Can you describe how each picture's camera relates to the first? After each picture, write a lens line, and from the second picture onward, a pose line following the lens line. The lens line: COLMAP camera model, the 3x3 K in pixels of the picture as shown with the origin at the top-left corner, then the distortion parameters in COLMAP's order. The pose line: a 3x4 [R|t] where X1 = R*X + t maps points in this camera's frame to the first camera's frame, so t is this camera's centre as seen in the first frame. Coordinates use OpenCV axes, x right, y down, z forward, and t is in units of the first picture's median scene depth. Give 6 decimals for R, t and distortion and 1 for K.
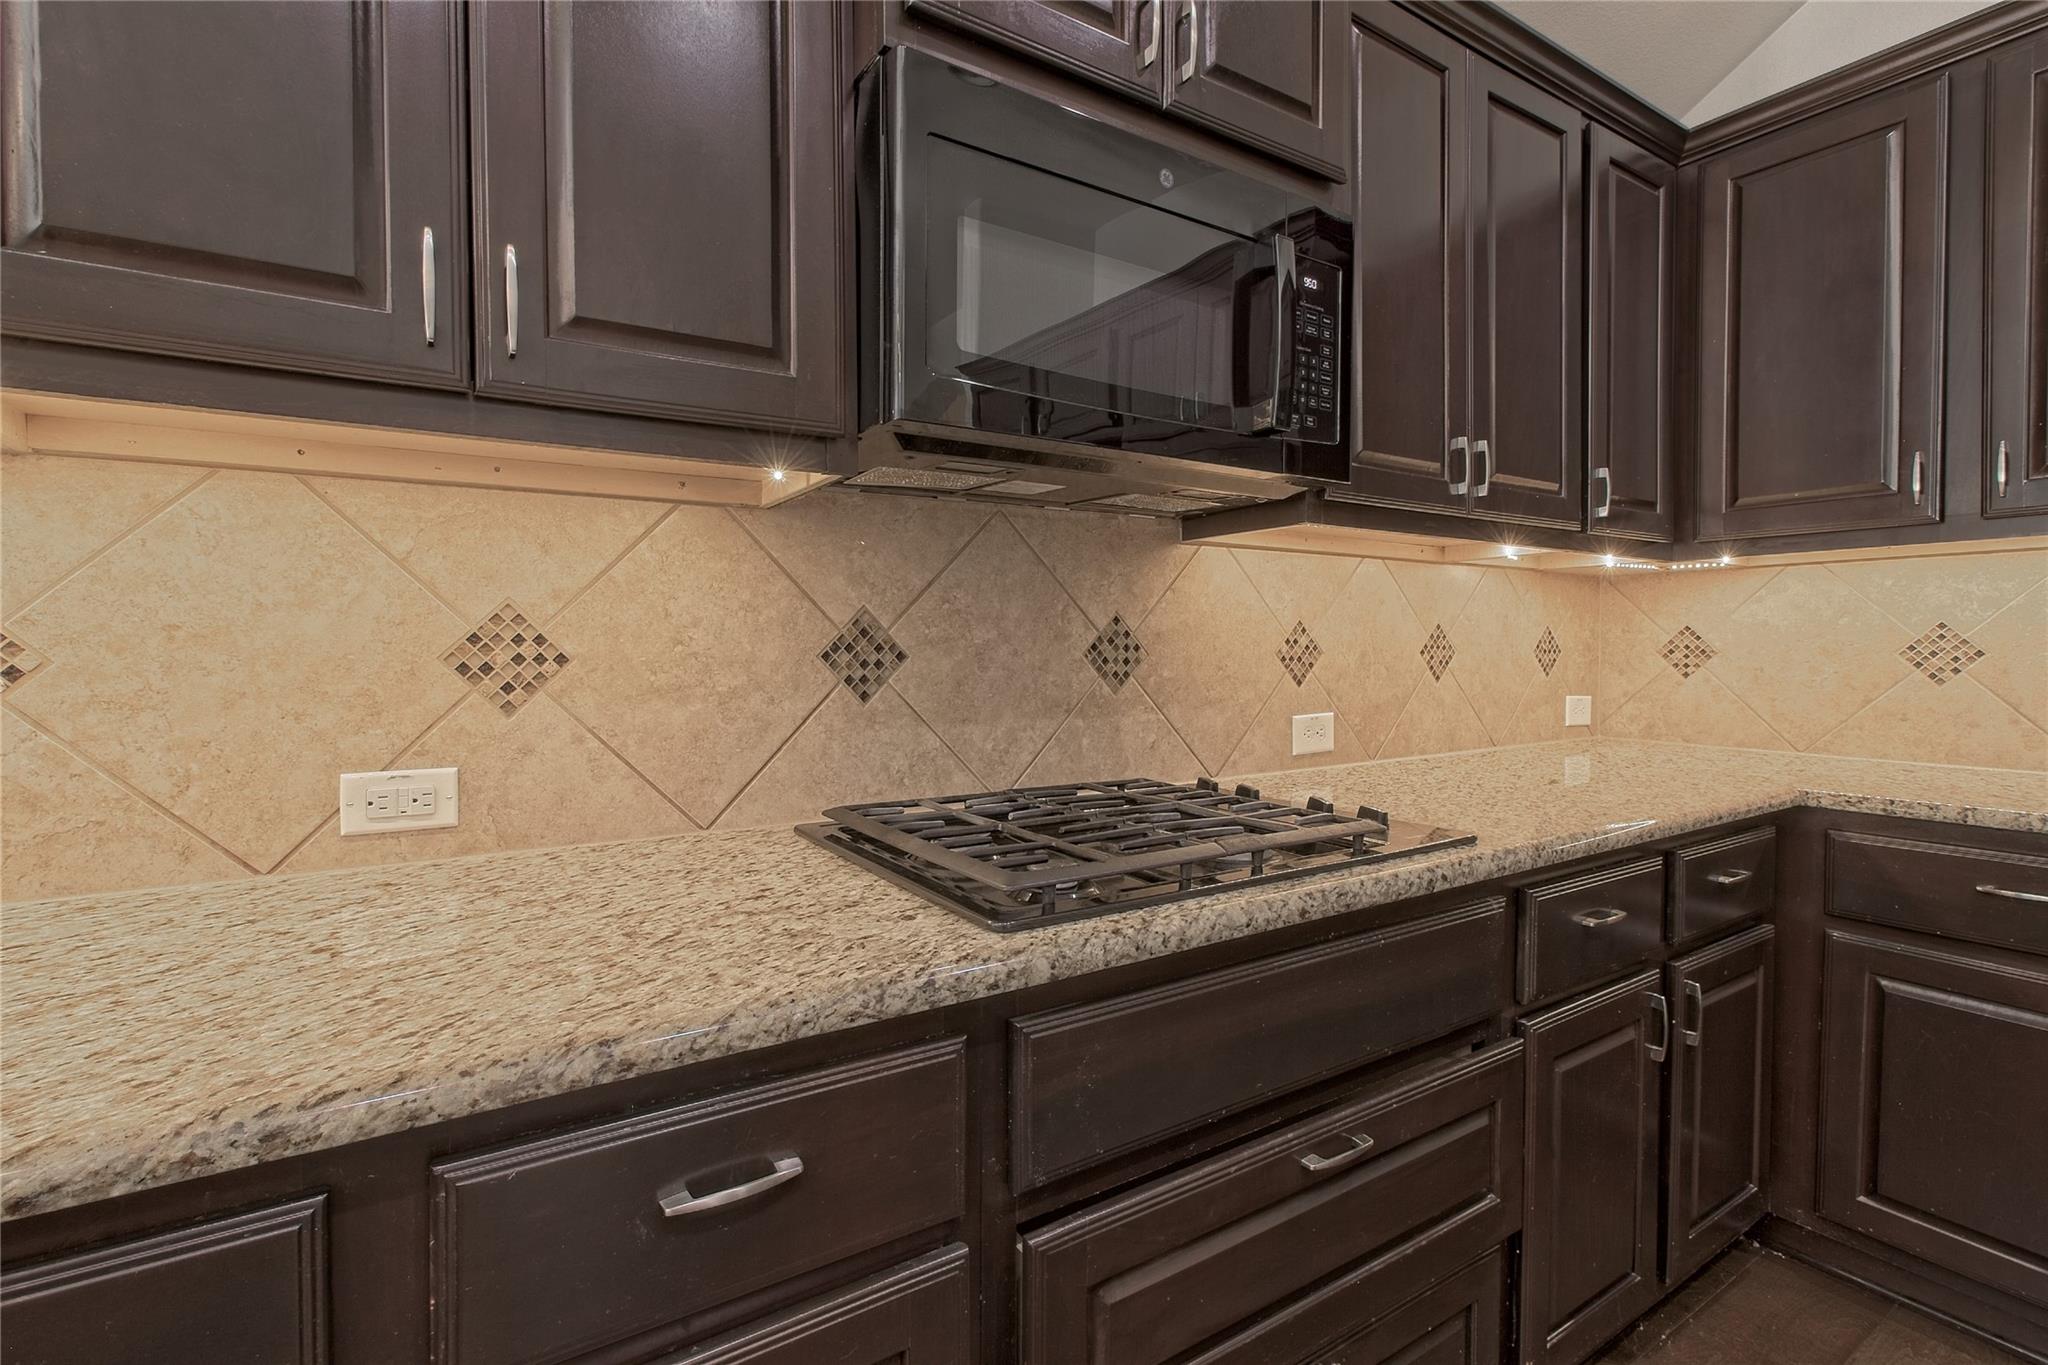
lens RADIAL K [[969.2, 0, 1021.3], [0, 969.2, 669.9], [0, 0, 1]] dist [-0.032060, 0.000104]
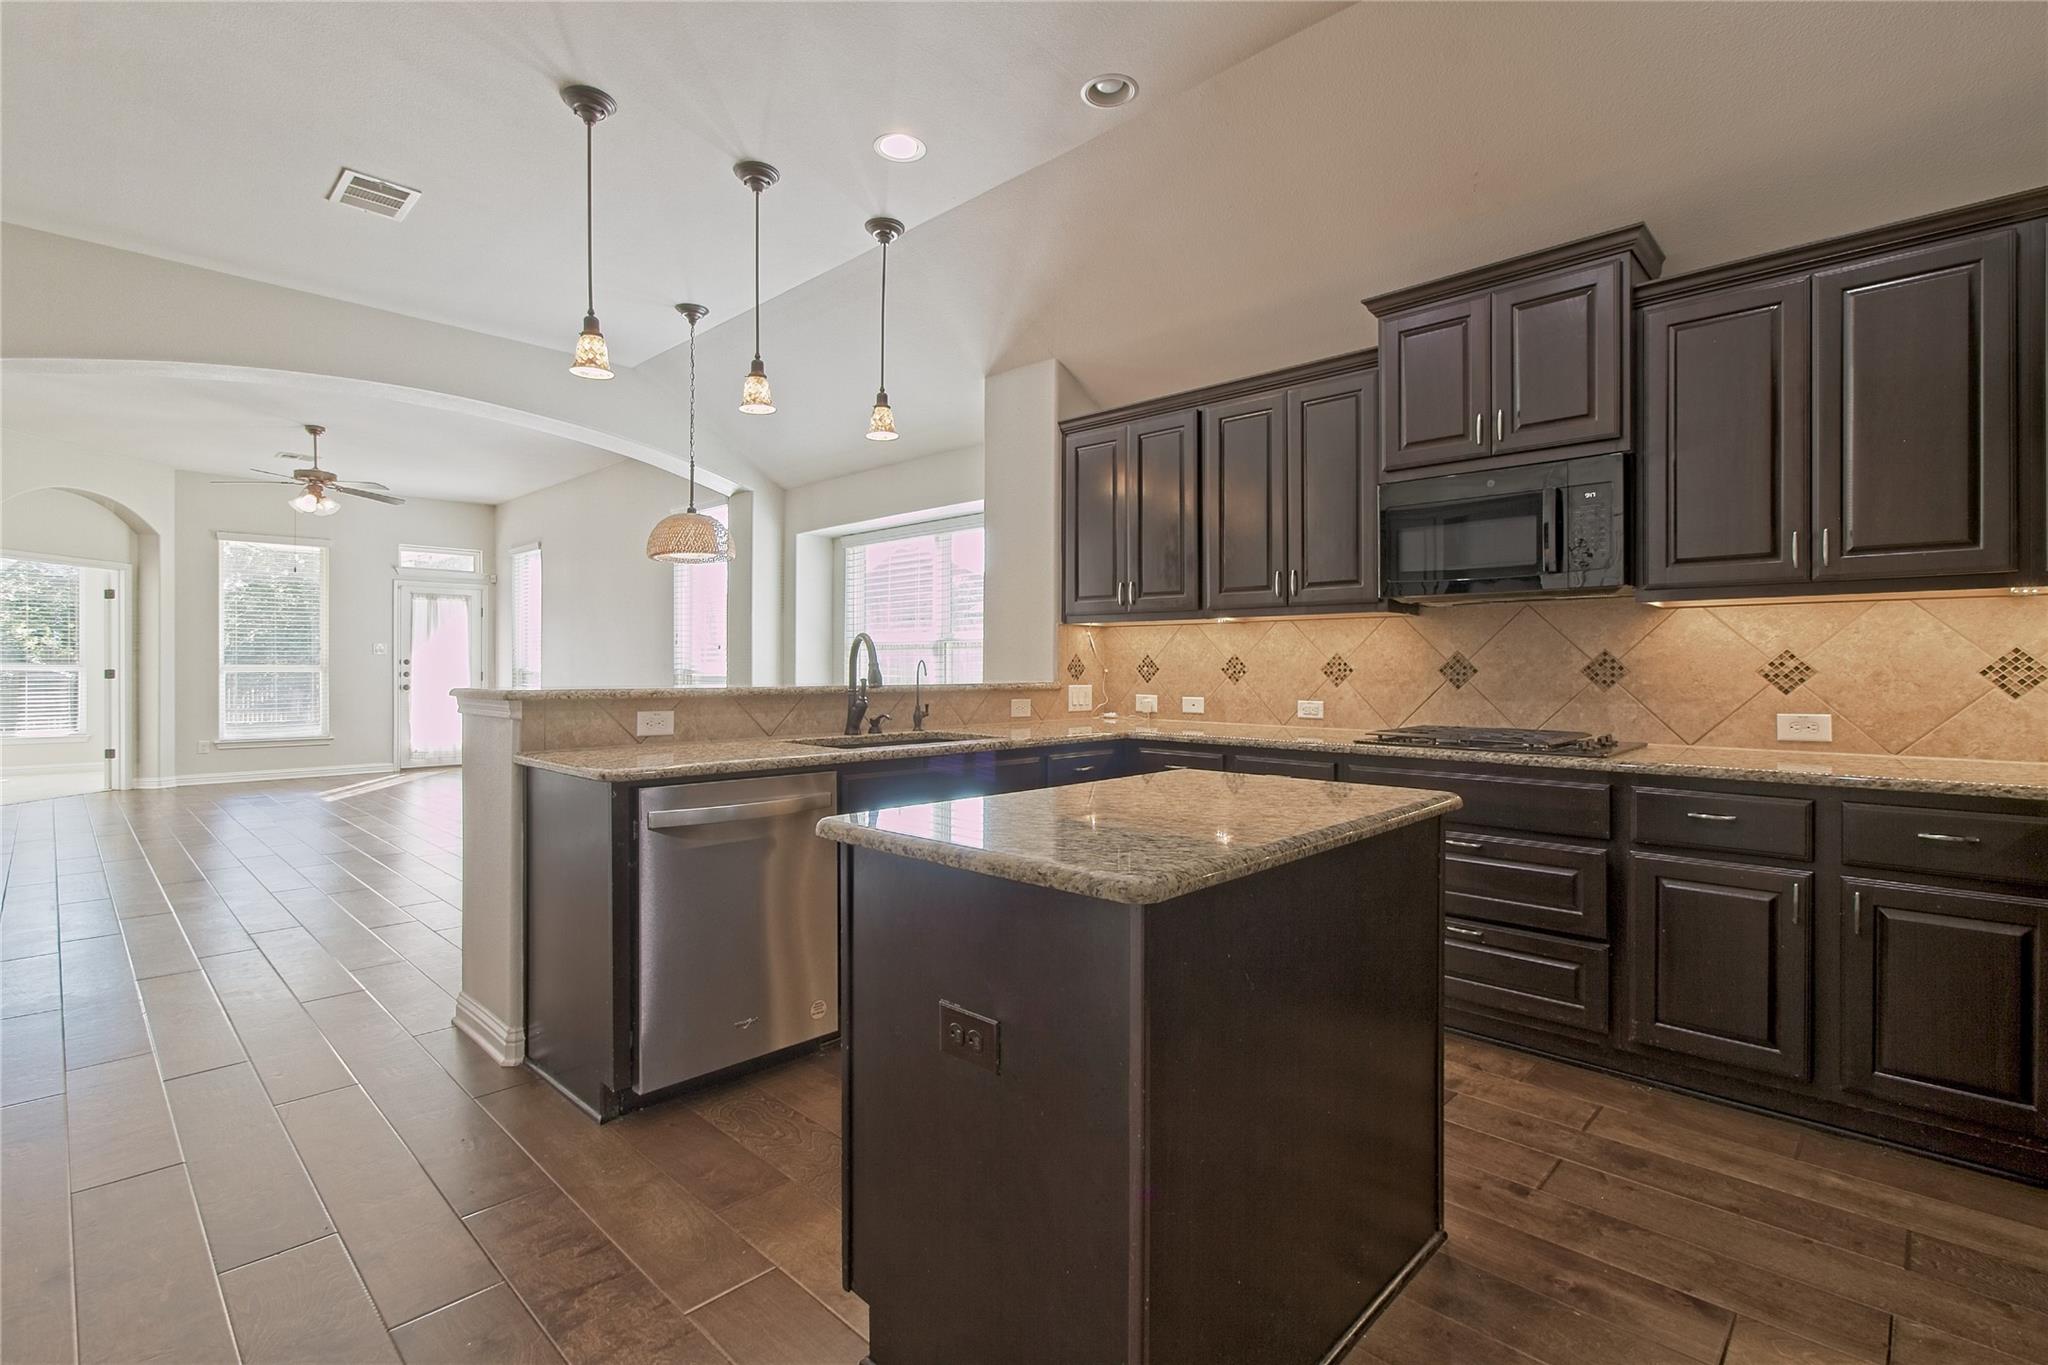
lens RADIAL K [[940.6, 0, 1013.3], [0, 940.6, 662.8], [0, 0, 1]] dist [-0.004574, 0.000604]
pose [[0.223341, -0.003452, -0.974734, 1.675259], [-0.028448, 0.999545, -0.010058, 0.019671], [0.974325, 0.029976, 0.223141, -0.566584]]
